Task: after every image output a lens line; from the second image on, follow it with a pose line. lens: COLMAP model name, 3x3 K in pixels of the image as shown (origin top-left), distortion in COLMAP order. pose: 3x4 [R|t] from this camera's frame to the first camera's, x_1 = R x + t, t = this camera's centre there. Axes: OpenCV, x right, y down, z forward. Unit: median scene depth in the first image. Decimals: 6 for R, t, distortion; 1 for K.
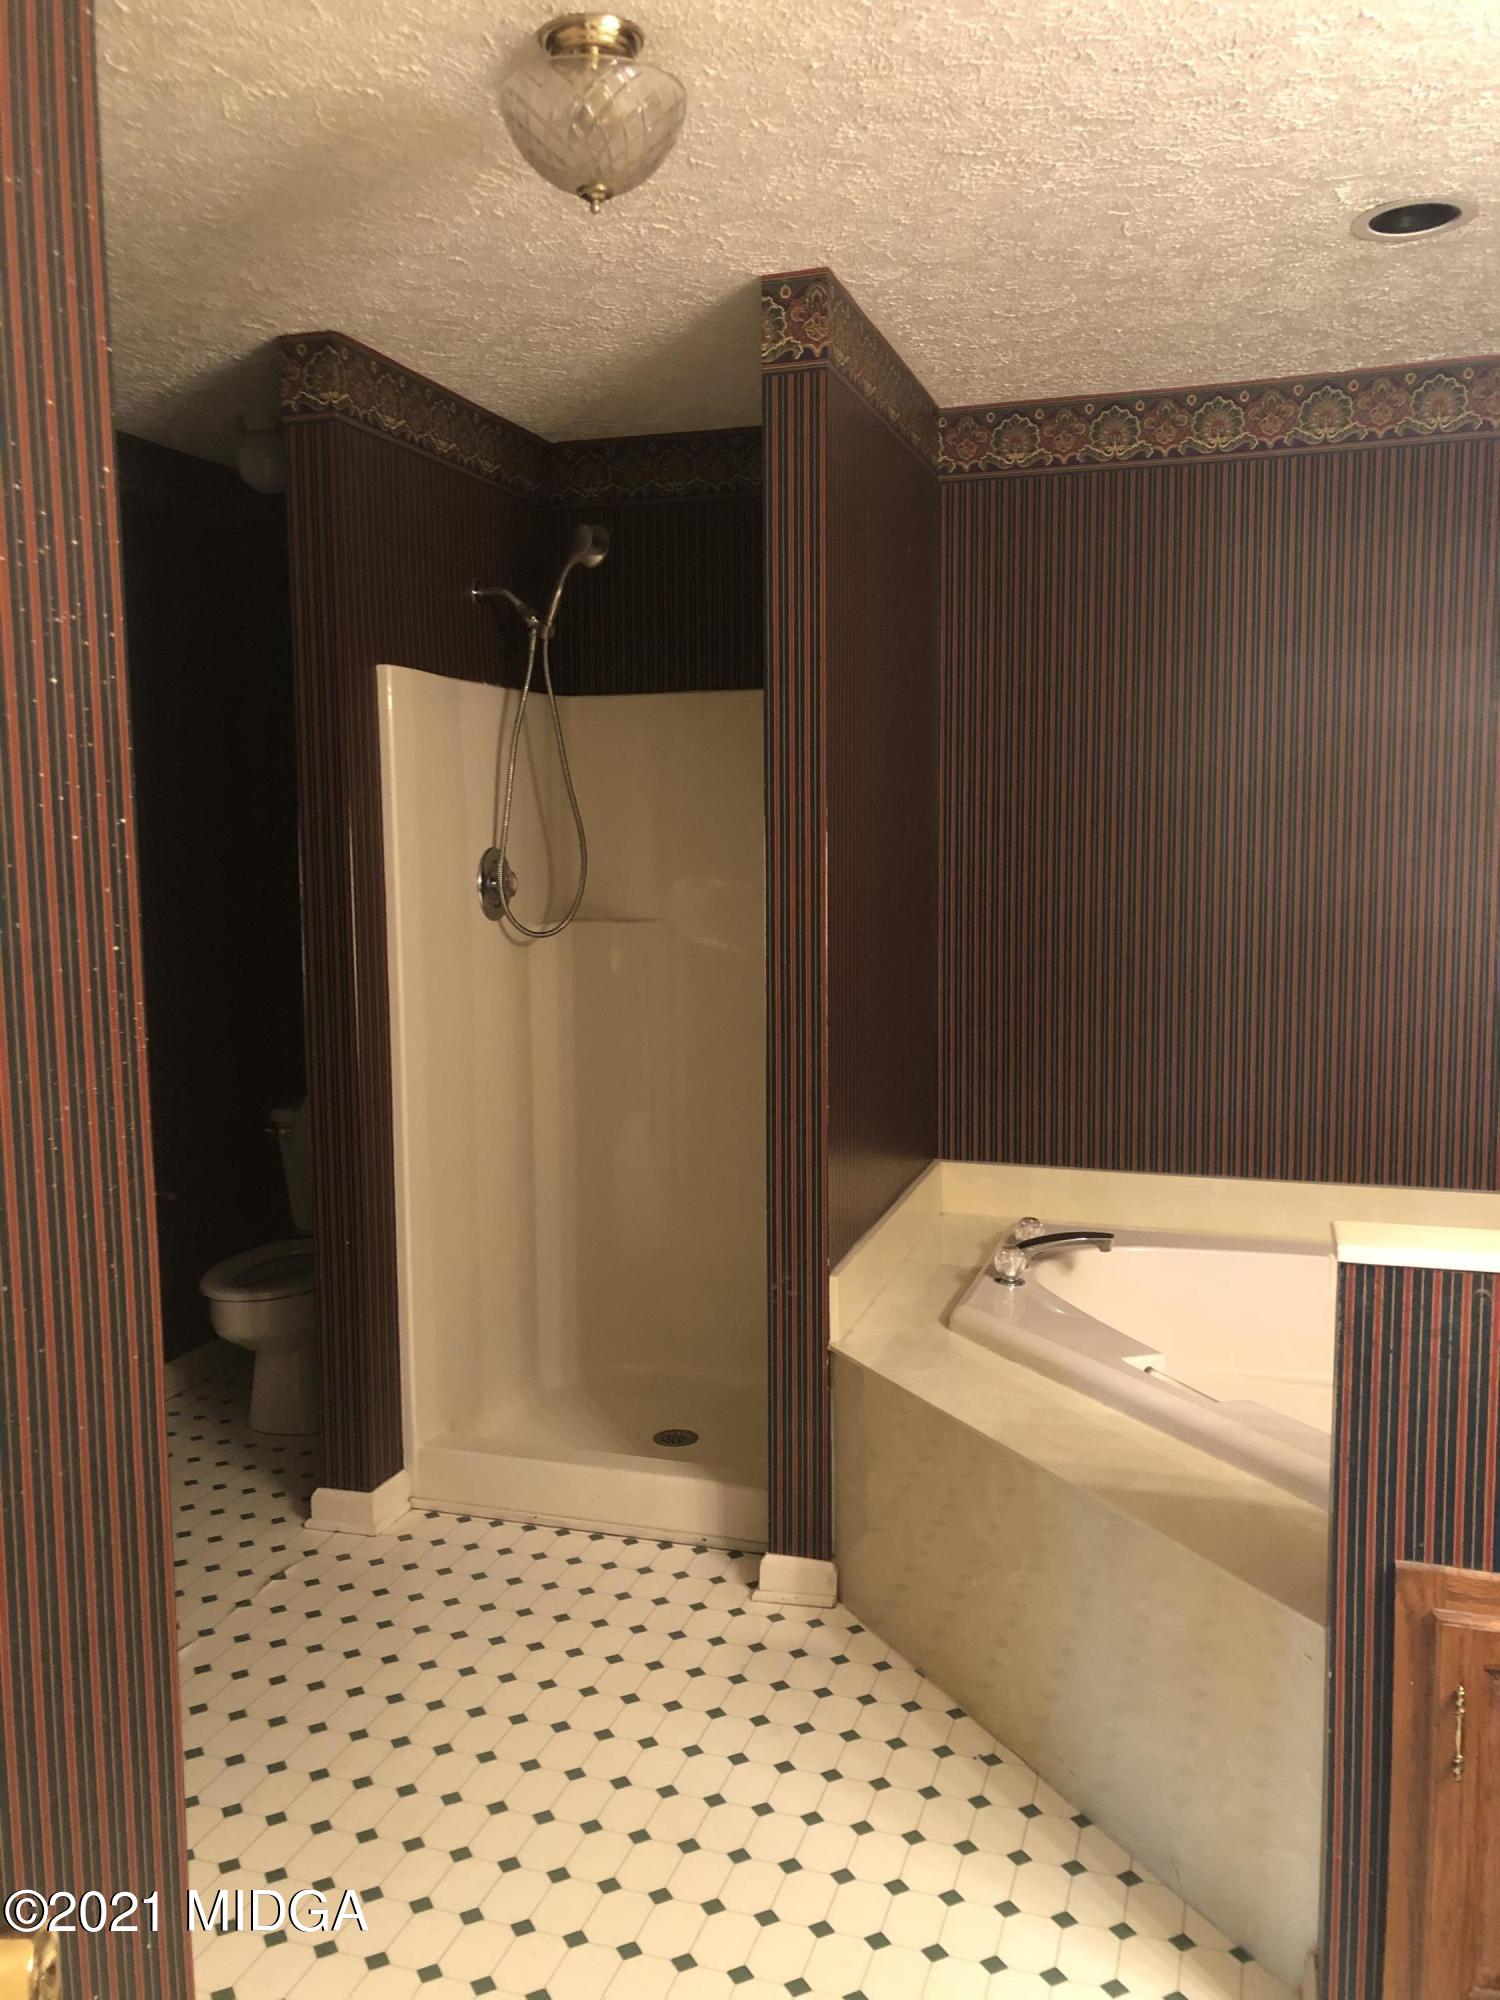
lens RADIAL K [[1614.9, 0, 755.8], [0, 1614.9, 992.0], [0, 0, 1]] dist [0.026816, -0.028025]
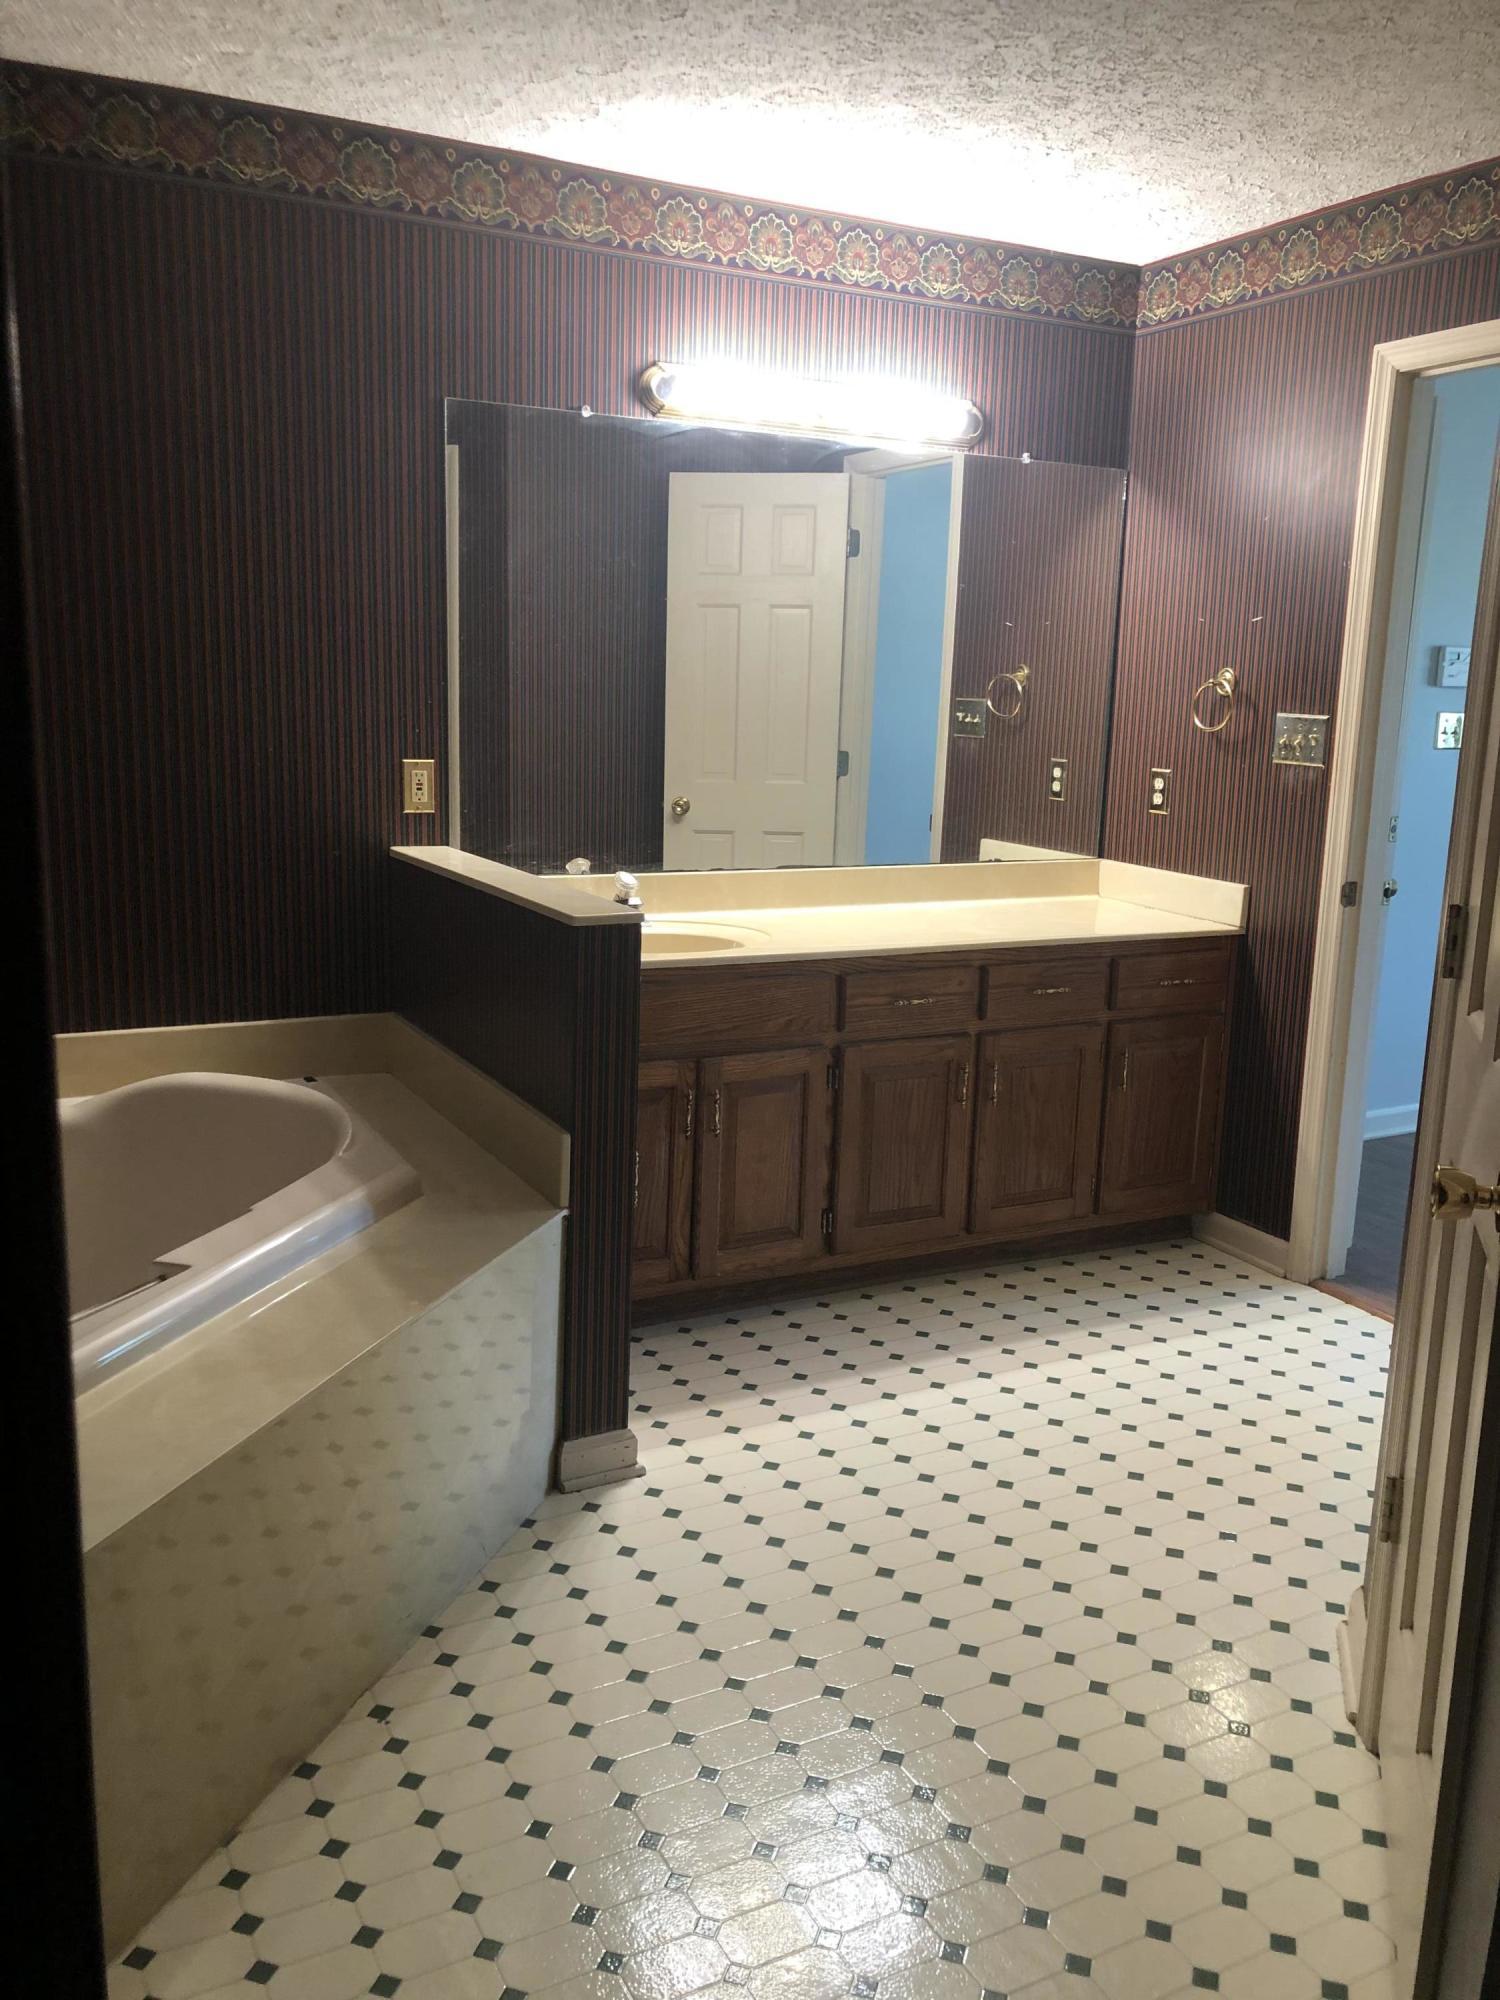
lens RADIAL K [[1614.9, 0, 753.3], [0, 1614.9, 1011.1], [0, 0, 1]] dist [0.026816, -0.028025]
pose [[-0.708284, -0.160947, 0.687335, -0.590434], [0.041731, 0.962414, 0.268363, -0.118511], [-0.704693, 0.218760, -0.674946, 1.531250]]
